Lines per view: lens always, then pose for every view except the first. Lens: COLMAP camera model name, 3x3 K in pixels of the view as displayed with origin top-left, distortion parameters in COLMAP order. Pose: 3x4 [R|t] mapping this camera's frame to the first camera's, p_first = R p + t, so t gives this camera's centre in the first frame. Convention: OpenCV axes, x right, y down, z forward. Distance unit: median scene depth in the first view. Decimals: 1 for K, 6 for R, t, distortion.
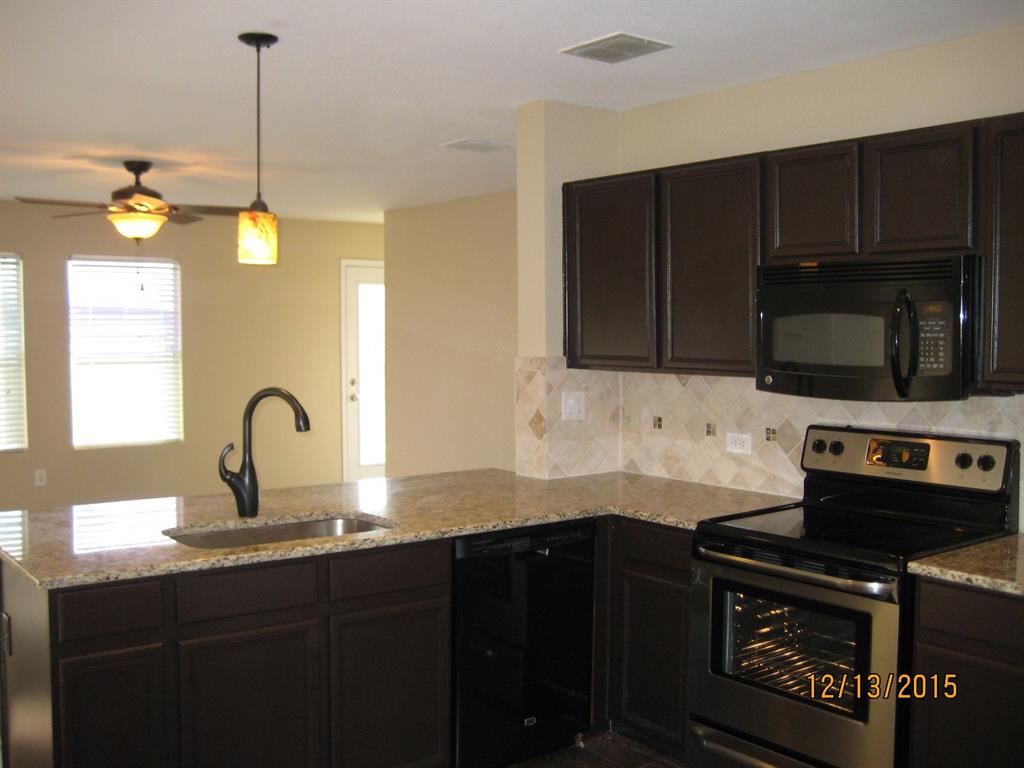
lens RADIAL K [[1070.6, 0, 522.3], [0, 1070.6, 394.2], [0, 0, 1]] dist [-0.096501, 0.000000]
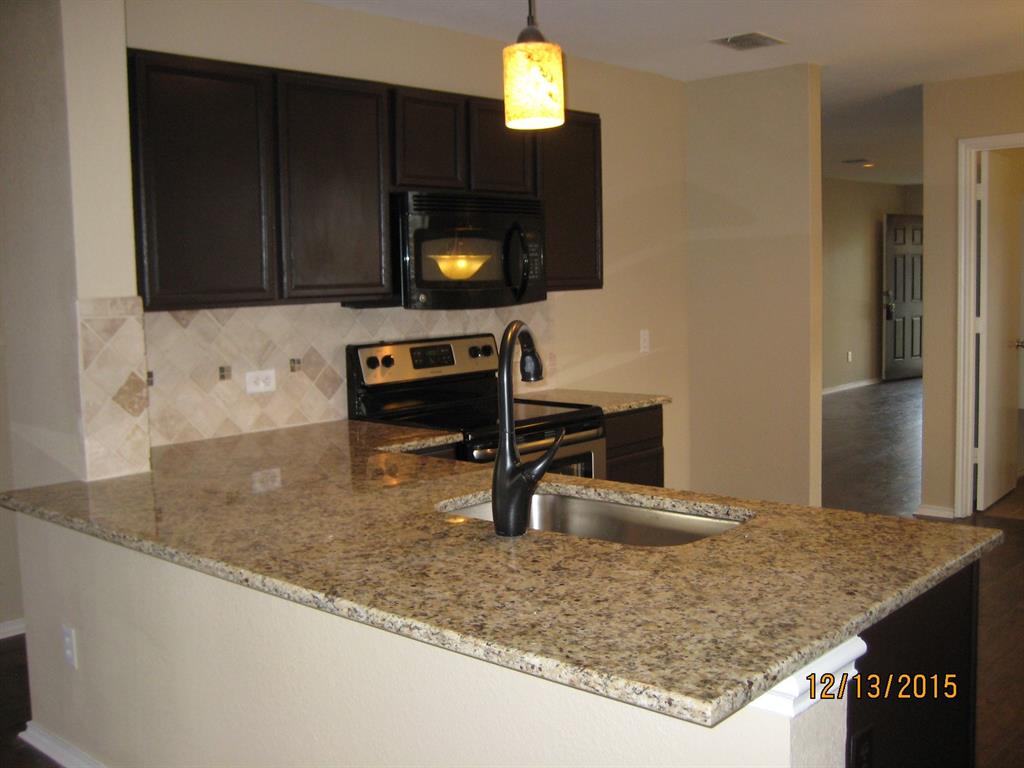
lens RADIAL K [[1070.6, 0, 515.7], [0, 1070.6, 387.0], [0, 0, 1]] dist [-0.096501, 0.000000]
pose [[-0.170357, -0.098094, 0.980488, -0.756796], [0.089905, 0.989335, 0.114600, -0.035551], [-0.981272, 0.107673, -0.159722, 0.956540]]
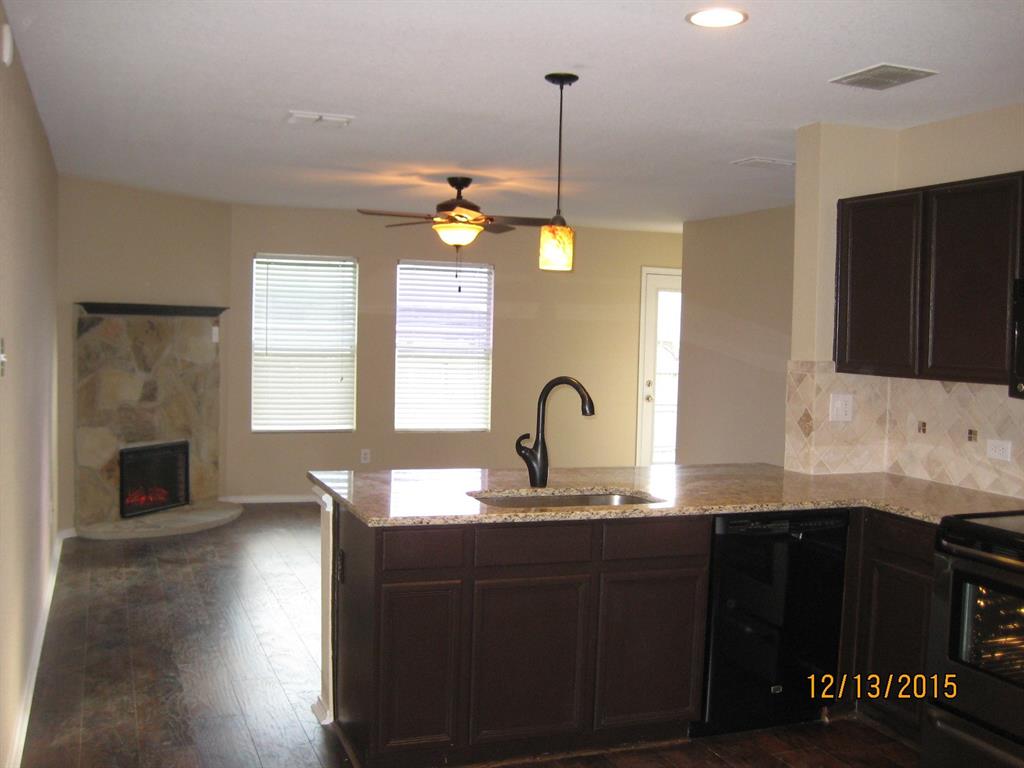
lens RADIAL K [[1070.6, 0, 520.7], [0, 1070.6, 392.5], [0, 0, 1]] dist [-0.096501, 0.000000]
pose [[0.958702, 0.041484, -0.281371, 0.043113], [-0.043987, 0.999029, -0.002582, 0.013821], [0.280990, 0.014852, 0.959596, -0.116070]]
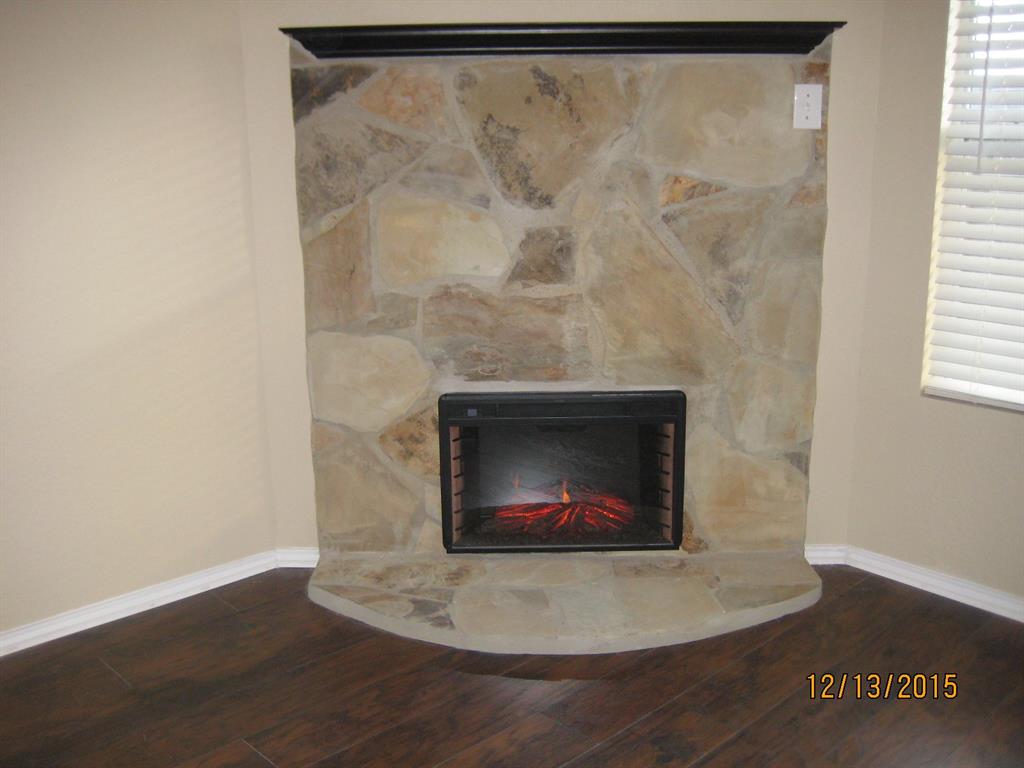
lens RADIAL K [[1070.6, 0, 509.8], [0, 1070.6, 392.0], [0, 0, 1]] dist [-0.096501, 0.000000]
pose [[0.113212, 0.242100, -0.963624, -0.411277], [-0.055707, 0.969880, 0.237127, -0.050951], [0.992008, 0.026835, 0.123289, 1.483827]]
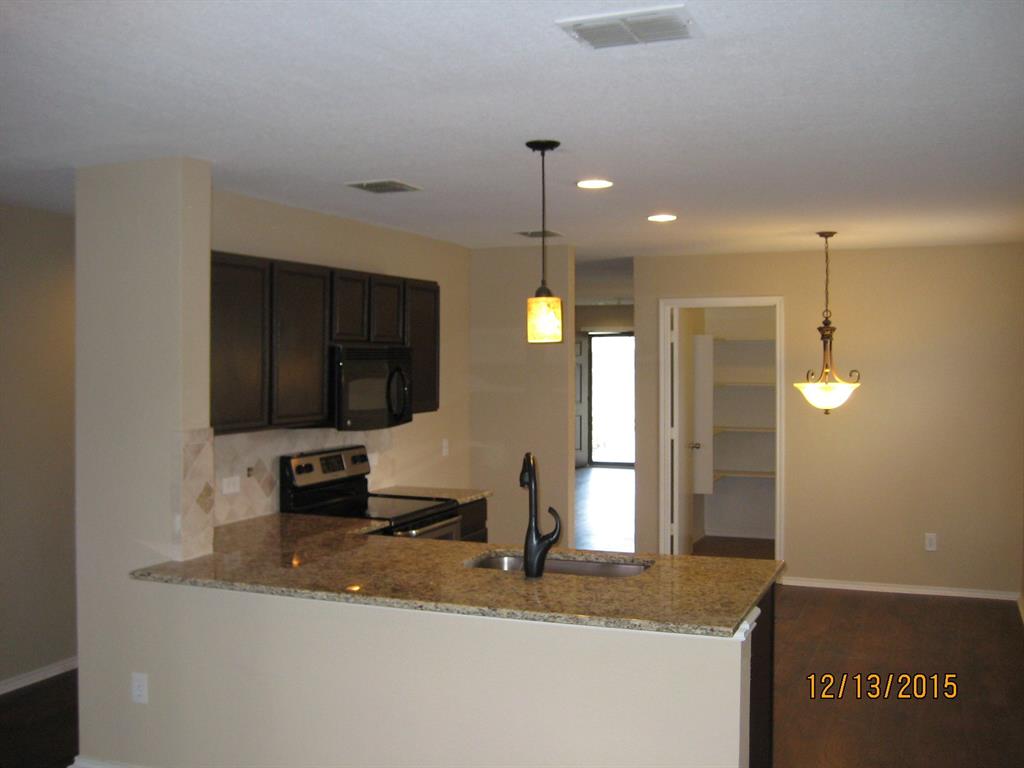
lens RADIAL K [[1070.6, 0, 518.1], [0, 1070.6, 383.9], [0, 0, 1]] dist [-0.096501, 0.000000]
pose [[-0.504235, -0.021309, 0.863304, -1.032718], [0.056385, 0.996750, 0.057536, -0.123381], [-0.861724, 0.077689, -0.501394, 1.351687]]
